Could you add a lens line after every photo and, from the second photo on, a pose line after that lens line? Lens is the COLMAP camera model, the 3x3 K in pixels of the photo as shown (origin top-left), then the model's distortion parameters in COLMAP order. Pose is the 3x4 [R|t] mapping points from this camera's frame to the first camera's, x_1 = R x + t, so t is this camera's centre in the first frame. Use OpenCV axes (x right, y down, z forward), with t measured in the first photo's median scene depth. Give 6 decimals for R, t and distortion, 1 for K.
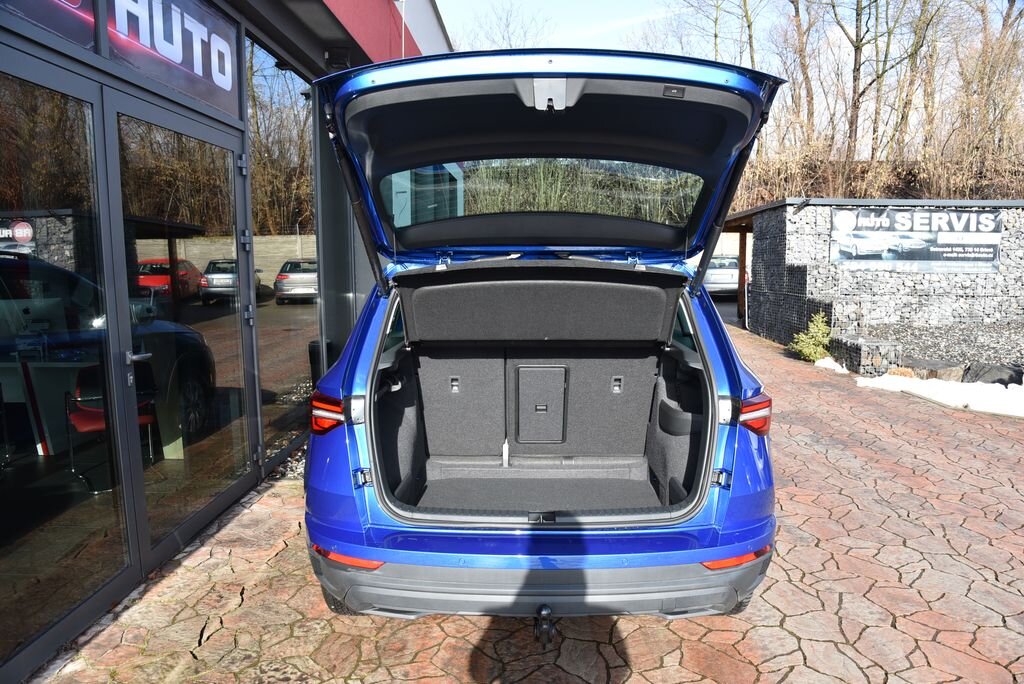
lens RADIAL K [[707.3, 0, 509.7], [0, 707.3, 351.2], [0, 0, 1]] dist [-0.110560, 0.047446]
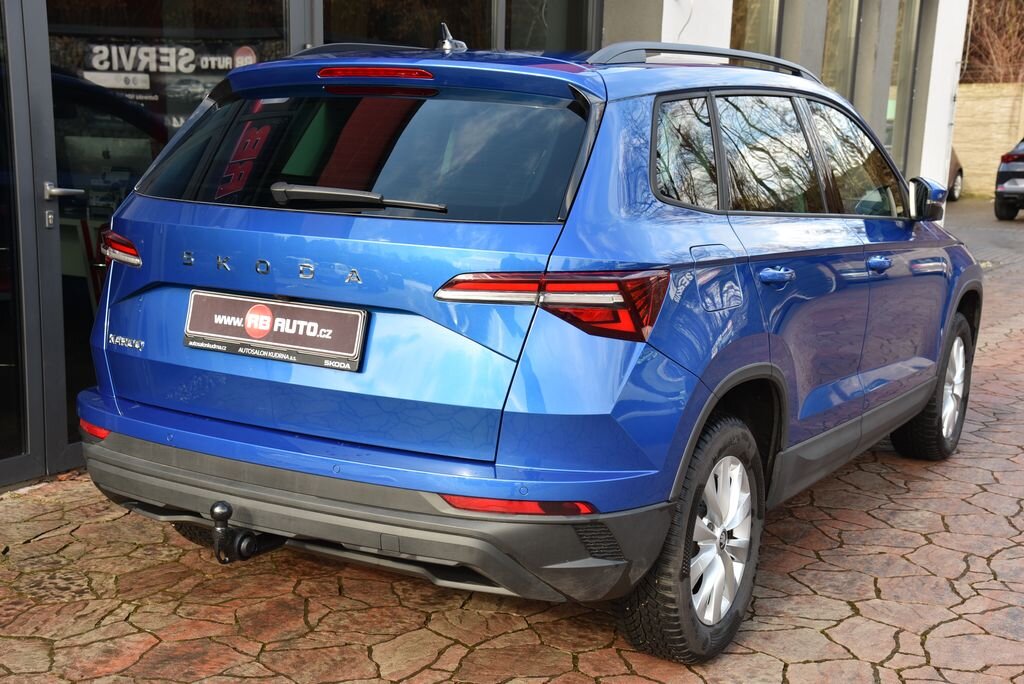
lens RADIAL K [[1288.7, 0, 503.4], [0, 1288.7, 352.0], [0, 0, 1]] dist [0.182594, 0.000000]
pose [[0.866644, 0.111667, -0.486270, 0.633221], [-0.097337, 0.993746, 0.054728, 0.057593], [0.489340, -0.000097, 0.872093, -0.063449]]
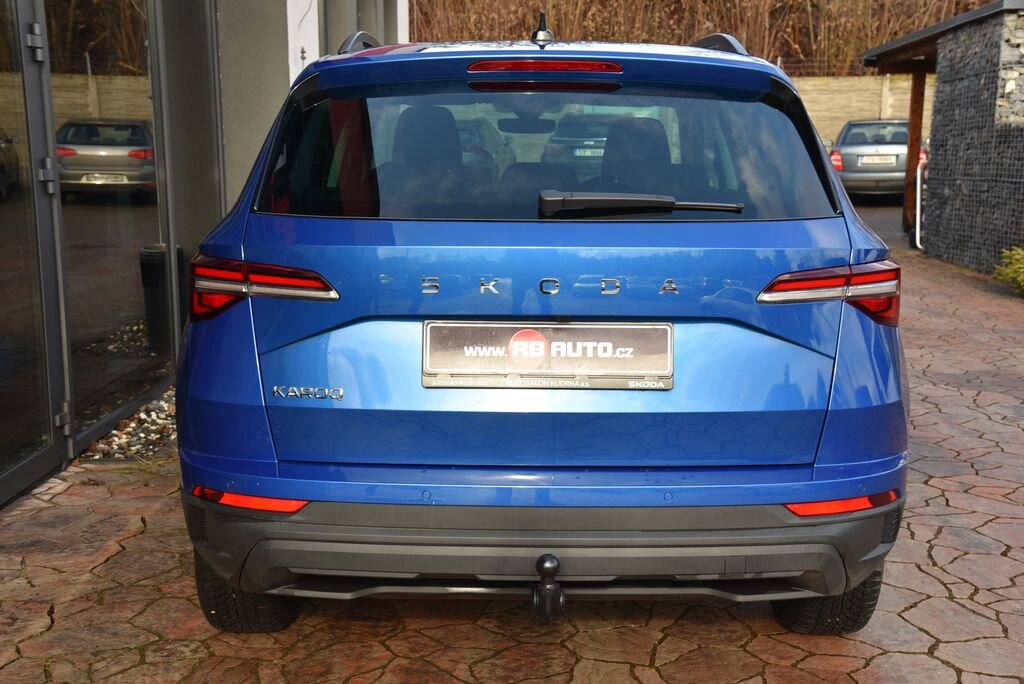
lens RADIAL K [[1288.7, 0, 511.6], [0, 1288.7, 353.2], [0, 0, 1]] dist [0.182594, 0.000000]
pose [[0.999808, 0.005829, 0.018698, -0.006772], [-0.006458, 0.999409, 0.033767, 0.079319], [-0.018490, -0.033881, 0.999255, -0.160559]]
